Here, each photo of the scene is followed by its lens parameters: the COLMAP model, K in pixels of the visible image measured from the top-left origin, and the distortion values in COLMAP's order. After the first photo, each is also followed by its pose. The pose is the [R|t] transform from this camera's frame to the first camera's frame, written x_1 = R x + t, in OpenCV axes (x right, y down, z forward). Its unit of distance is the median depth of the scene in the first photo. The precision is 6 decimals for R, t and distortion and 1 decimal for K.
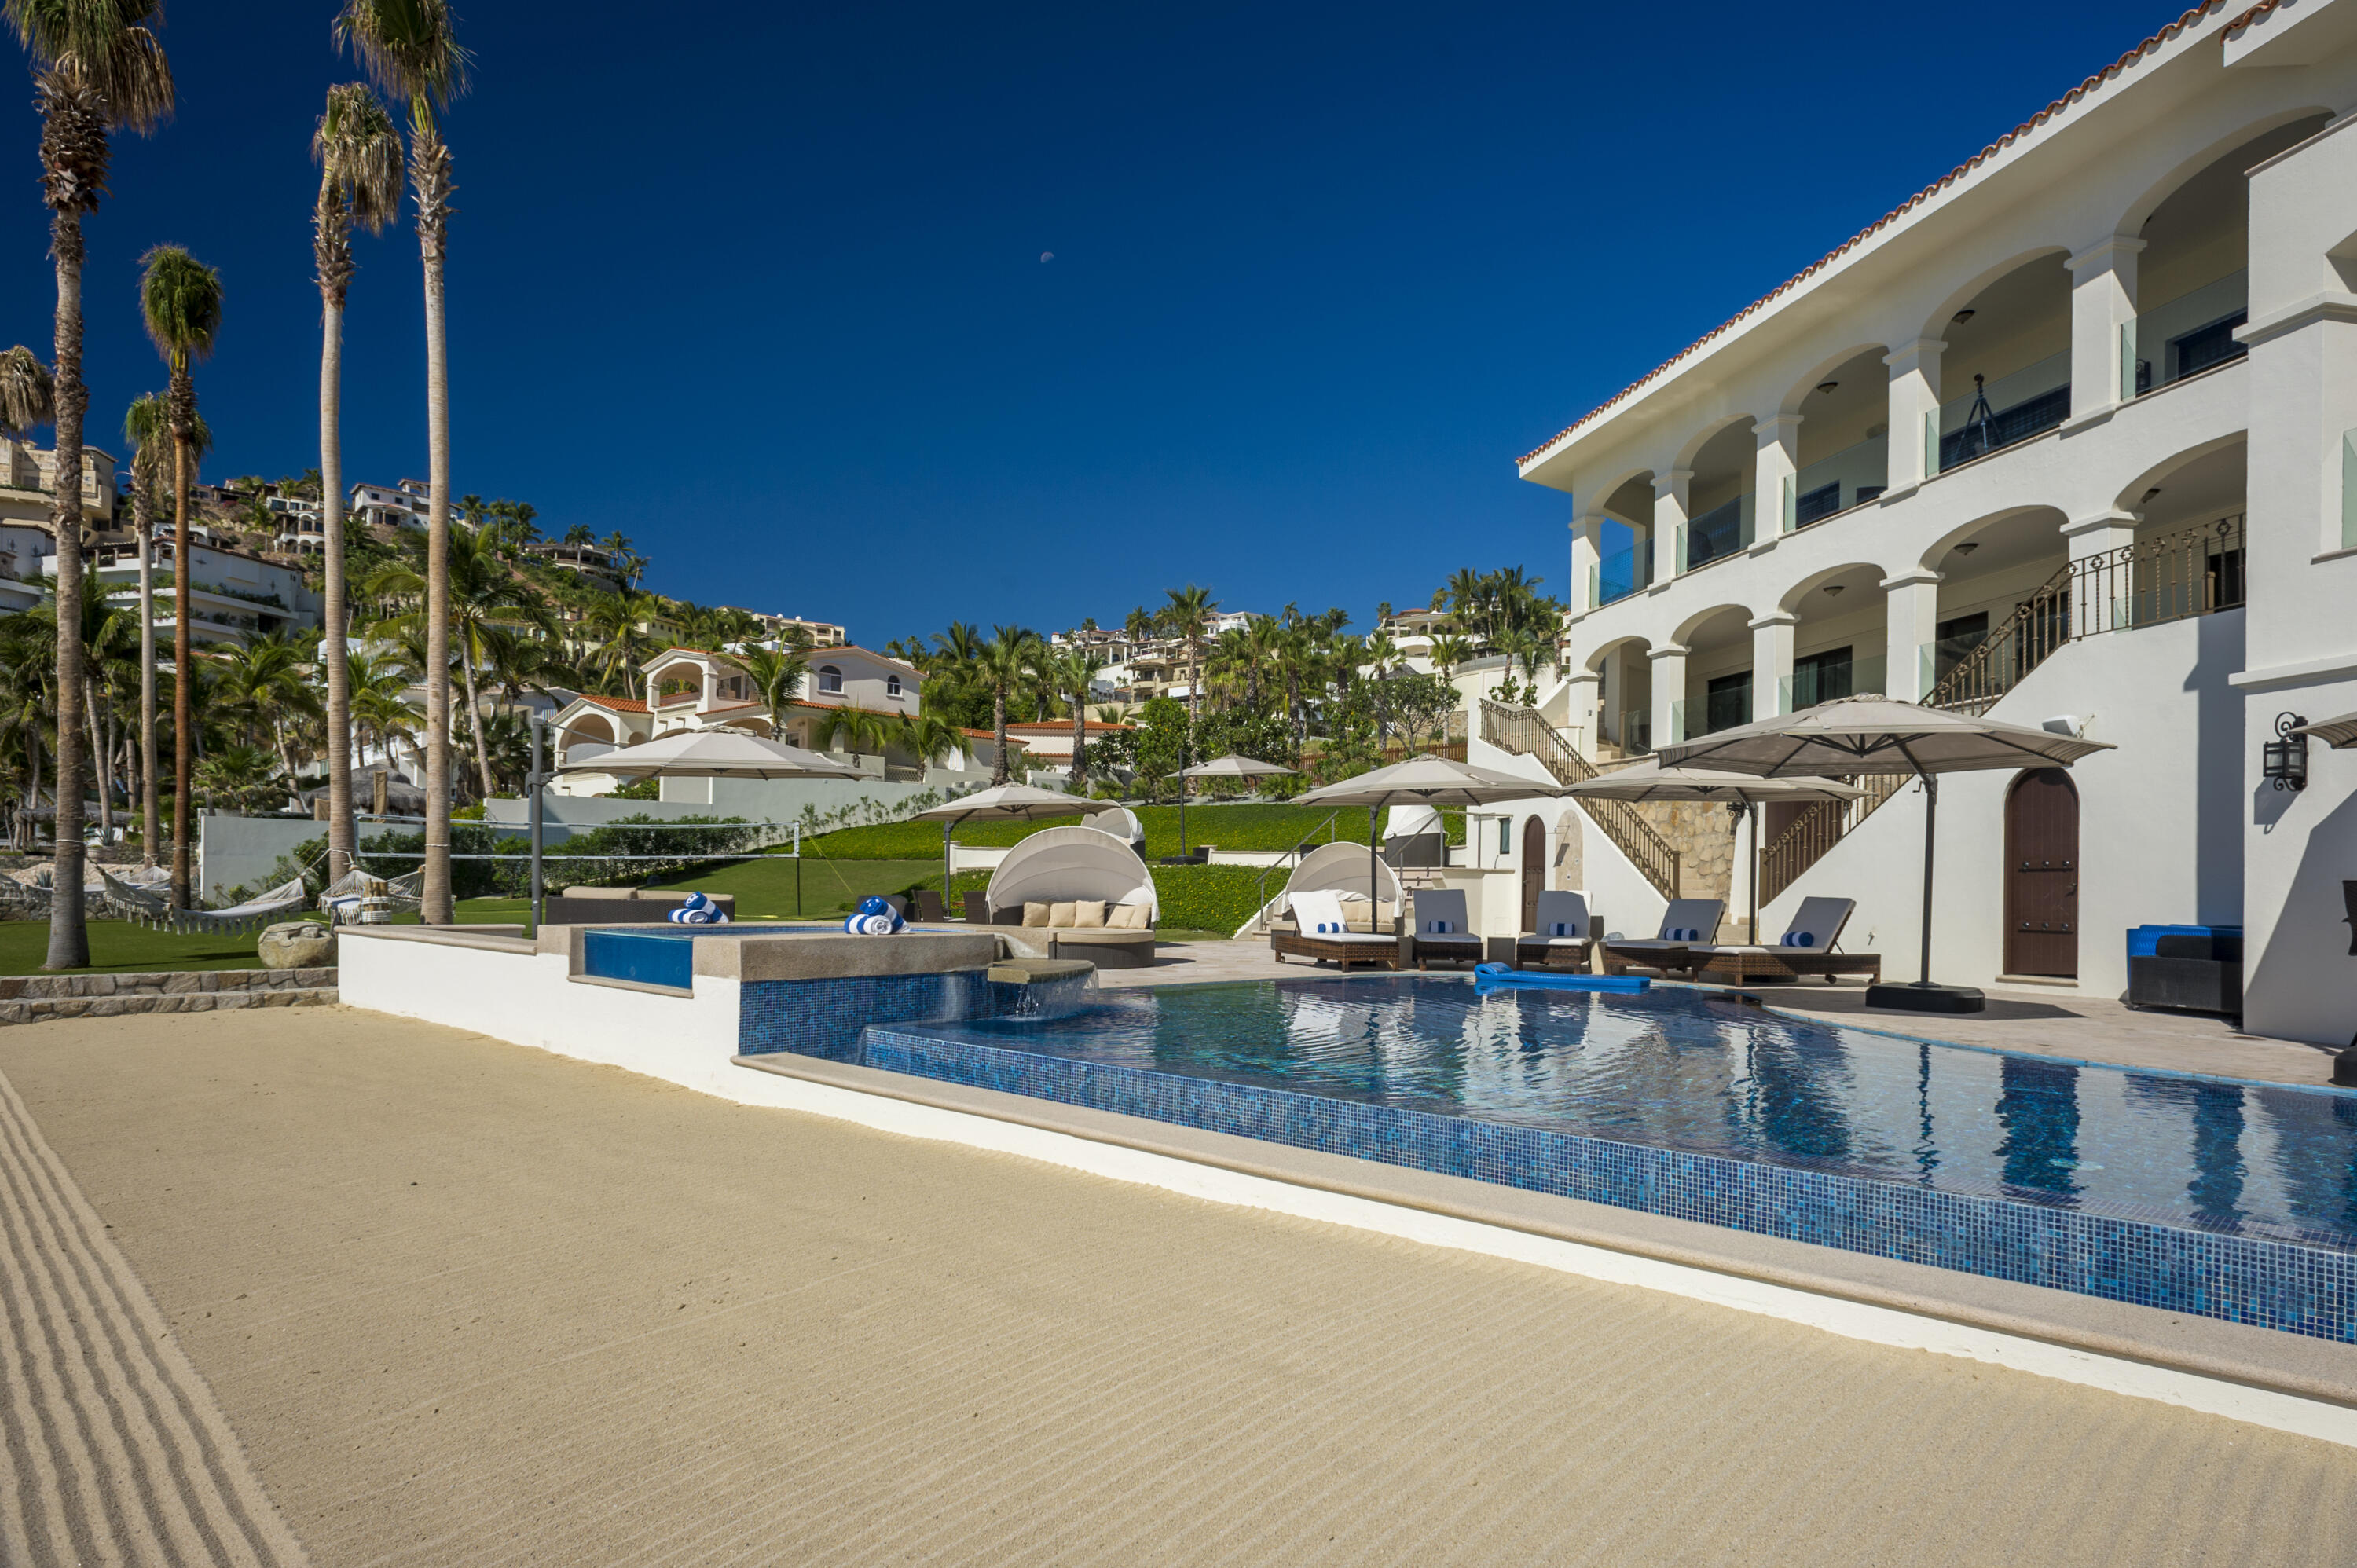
lens RADIAL K [[1319.2, 0, 1178.8], [0, 1319.2, 876.3], [0, 0, 1]] dist [0.007236, -0.001453]
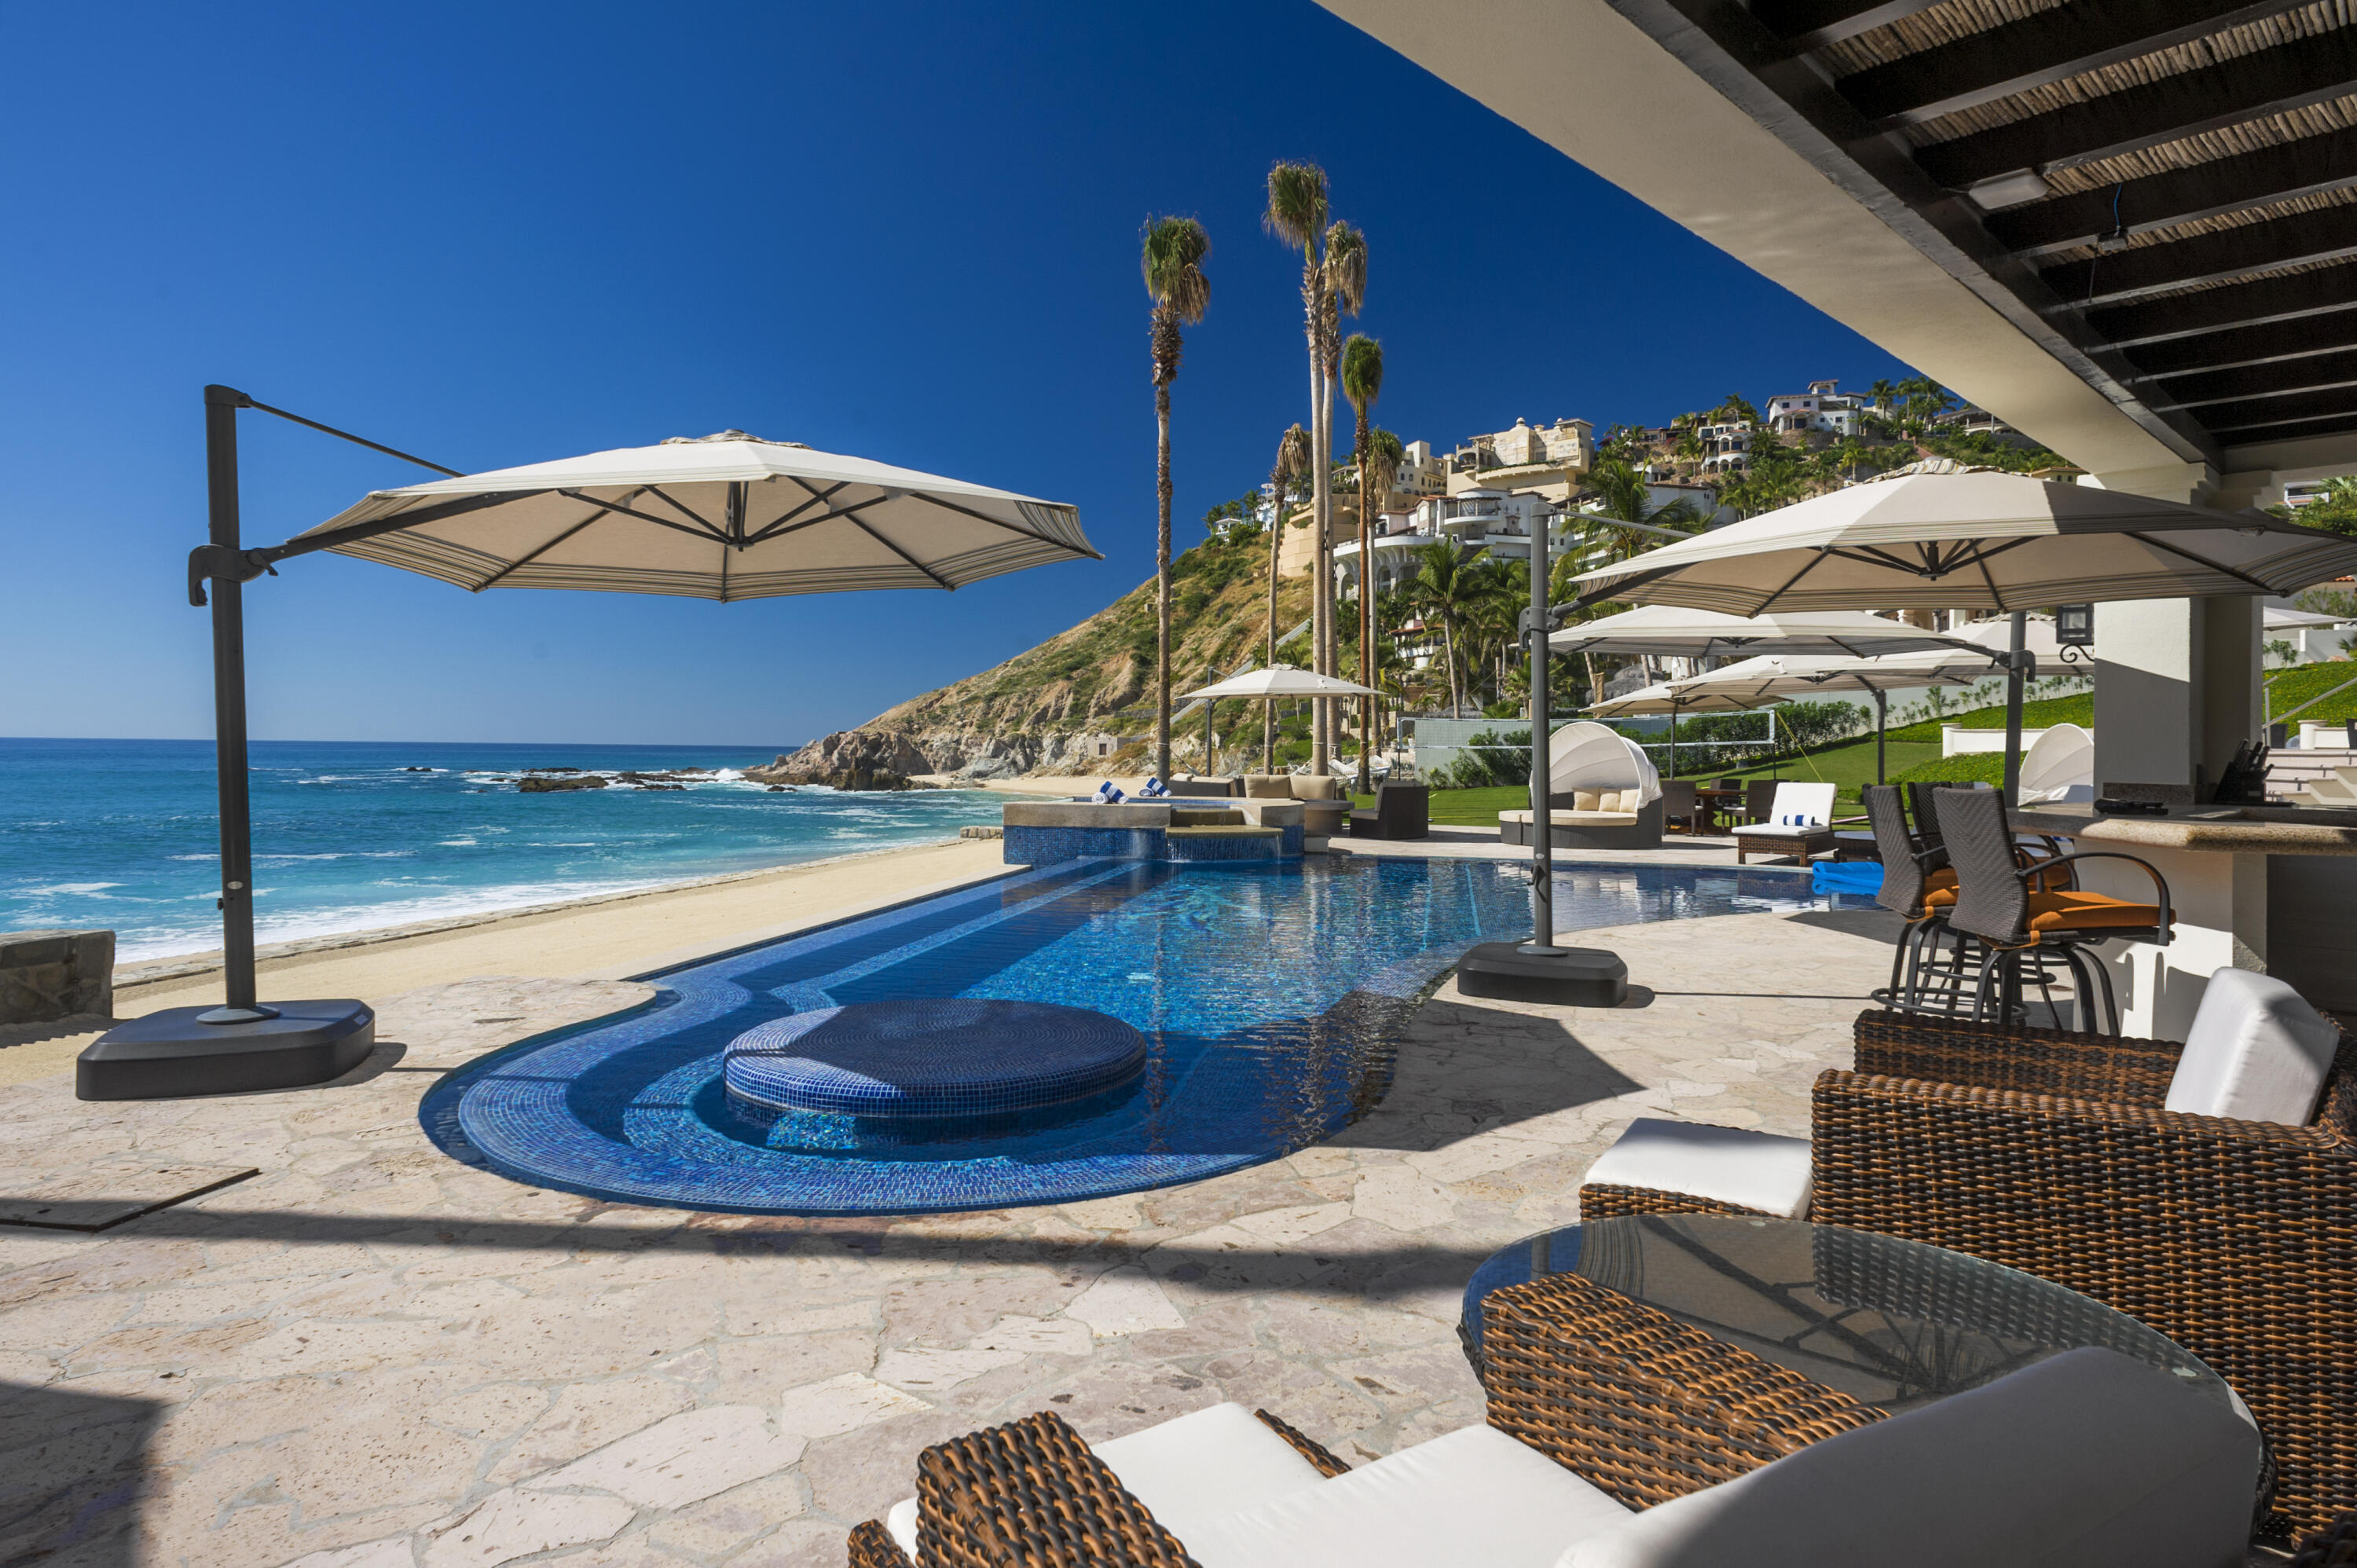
lens RADIAL K [[1307.8, 0, 1160.0], [0, 1307.8, 748.1], [0, 0, 1]] dist [0.015308, -0.000512]
pose [[0.525118, -0.009363, -0.850978, 0.606855], [0.003565, 0.999955, -0.008802, -0.006004], [0.851022, 0.001588, 0.525127, 0.090022]]
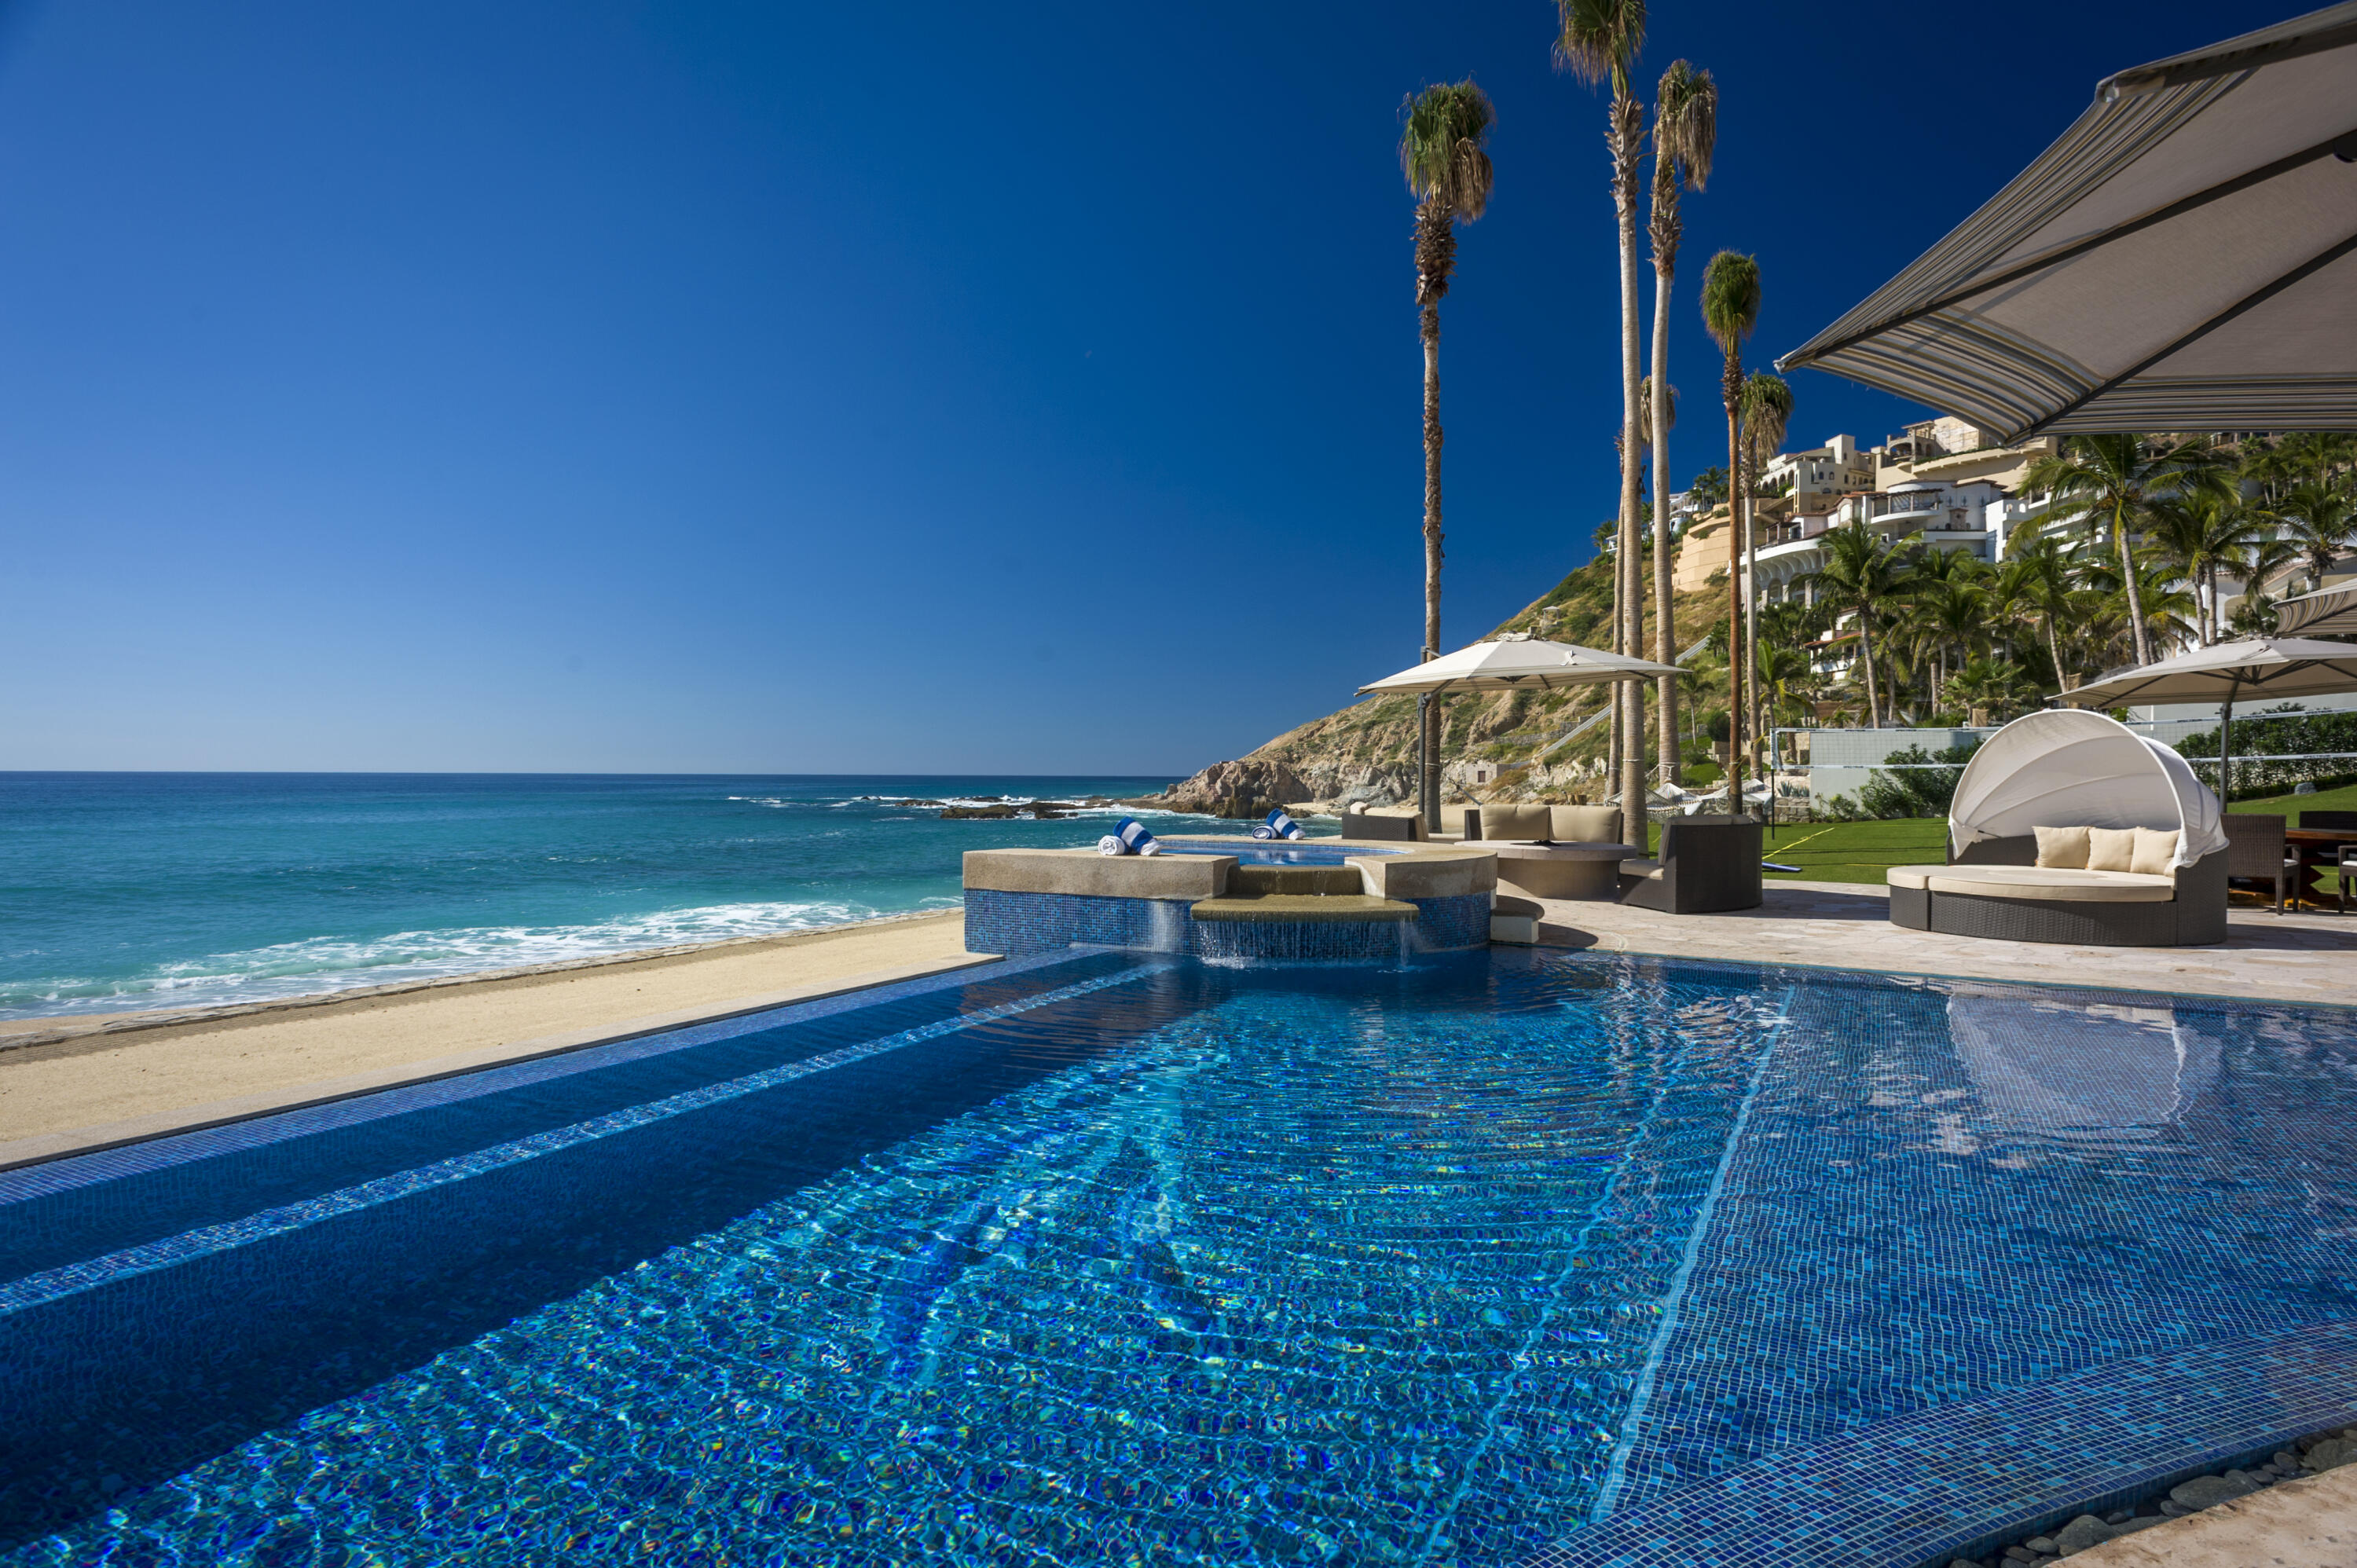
lens RADIAL K [[1274.2, 0, 1170.3], [0, 1274.2, 798.0], [0, 0, 1]] dist [0.002442, -0.002678]
pose [[0.259180, 0.004149, -0.965820, 0.349414], [0.007507, 0.999952, 0.006310, -0.002208], [0.965800, -0.008886, 0.259136, 0.388009]]
